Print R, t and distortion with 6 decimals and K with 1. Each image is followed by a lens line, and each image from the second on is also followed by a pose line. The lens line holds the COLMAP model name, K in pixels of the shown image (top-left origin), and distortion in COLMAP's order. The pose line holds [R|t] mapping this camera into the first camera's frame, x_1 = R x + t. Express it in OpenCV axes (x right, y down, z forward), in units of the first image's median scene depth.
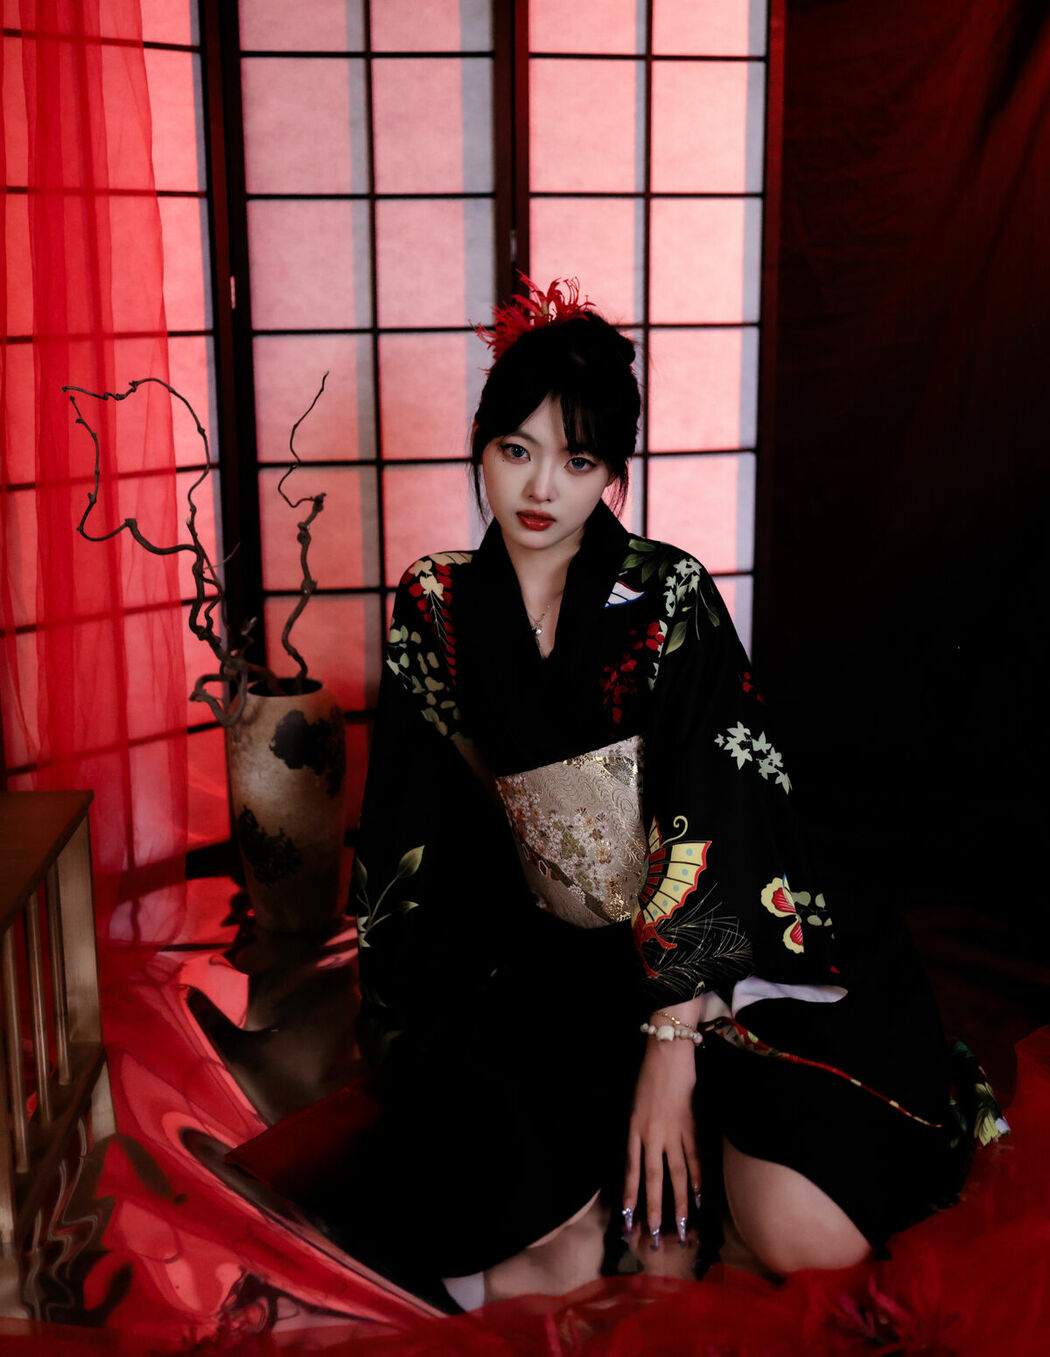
lens RADIAL K [[1521.3, 0, 525.1], [0, 1521.3, 556.6], [0, 0, 1]] dist [0.004686, 0.000000]
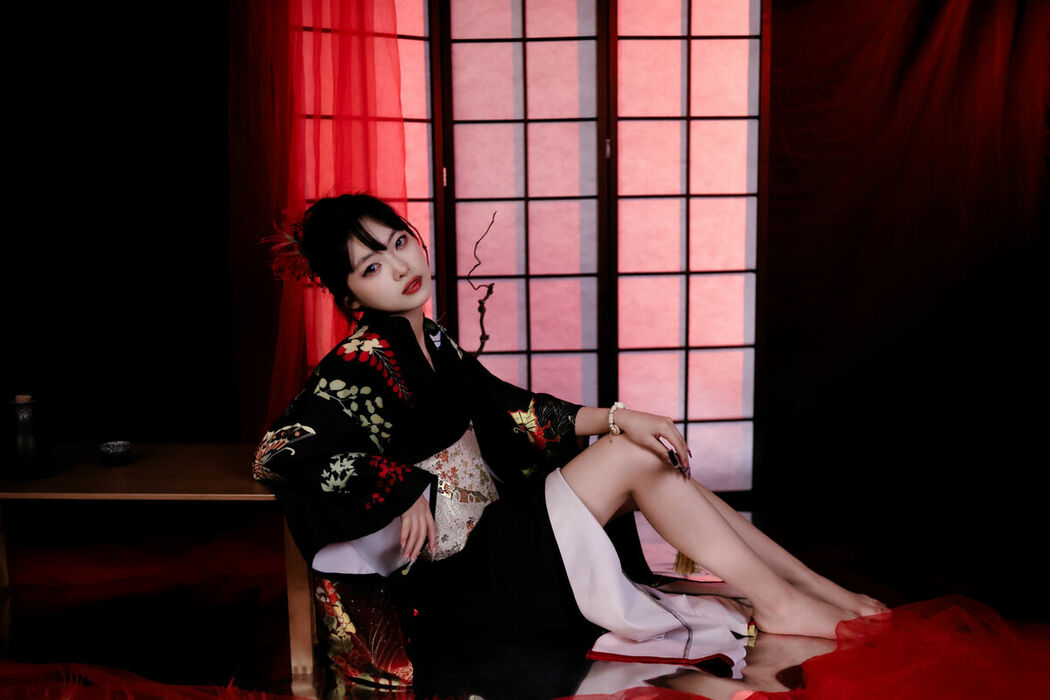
lens RADIAL K [[1016.0, 0, 528.4], [0, 1016.0, 334.3], [0, 0, 1]] dist [0.006809, 0.000000]
pose [[0.993215, 0.007426, -0.116051, 0.037763], [-0.014222, 0.998224, -0.057841, 0.070441], [0.115416, 0.059099, 0.991558, -0.124818]]
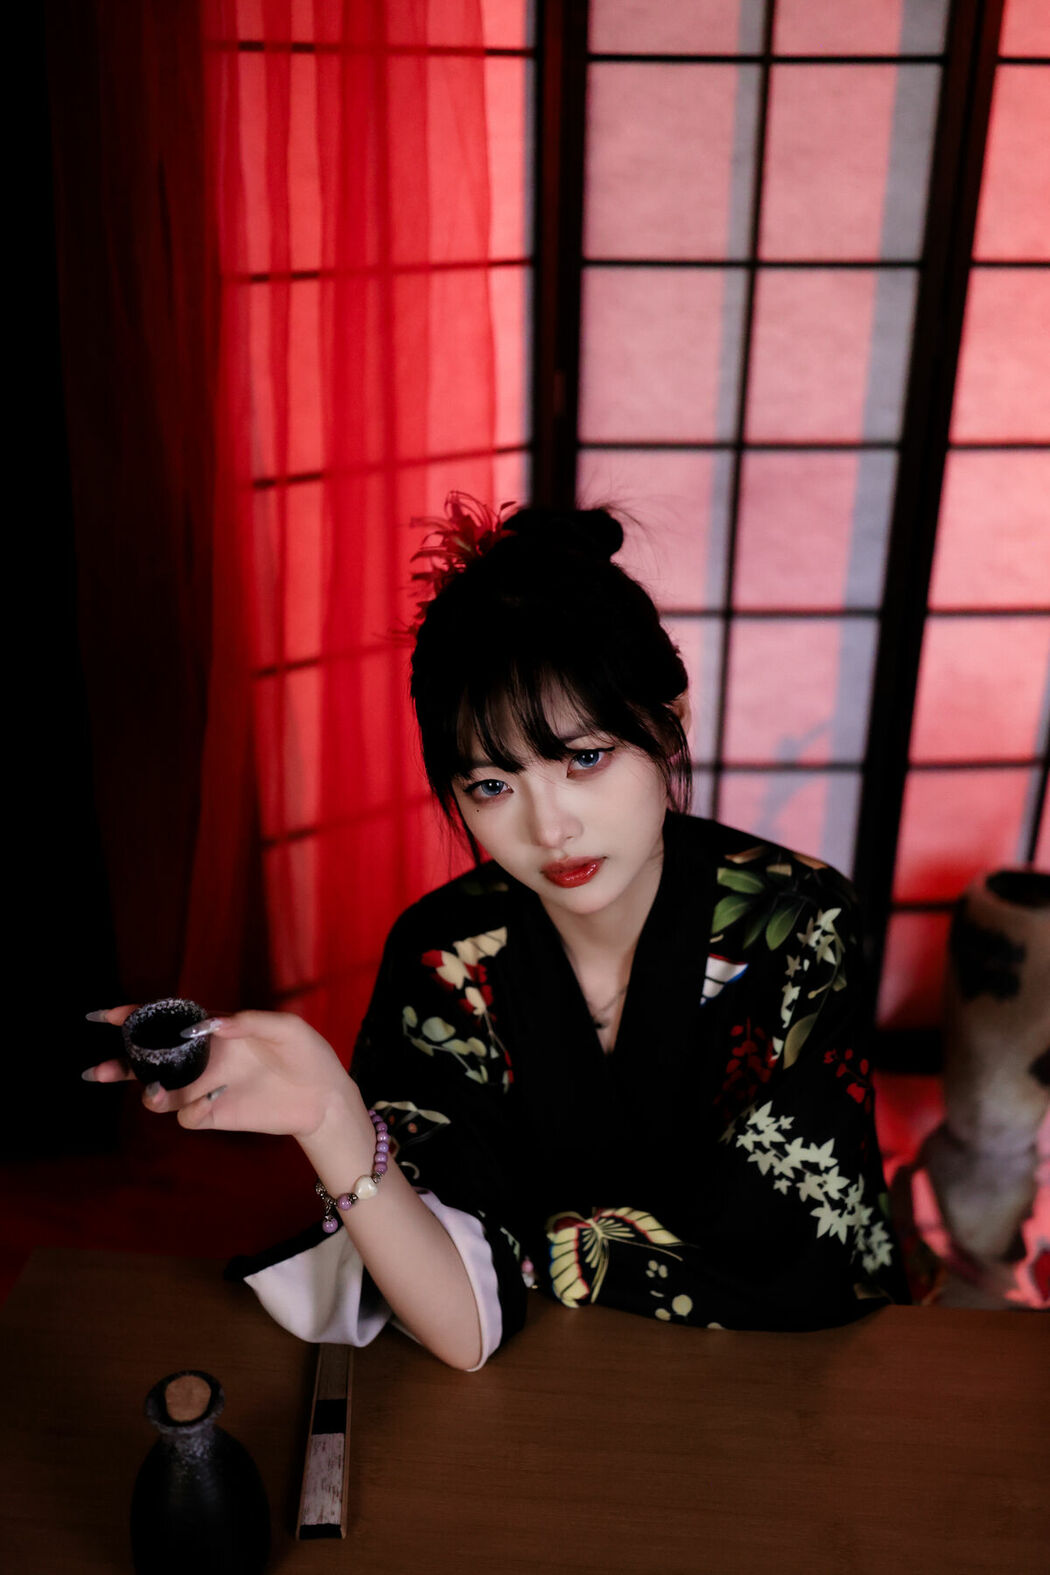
lens RADIAL K [[1524.0, 0, 525.6], [0, 1524.0, 791.7], [0, 0, 1]] dist [0.006809, 0.000000]
pose [[0.994188, 0.058667, -0.090265, -0.127875], [-0.037259, 0.974159, 0.222770, -0.147783], [0.101001, -0.218112, 0.970683, 0.217194]]
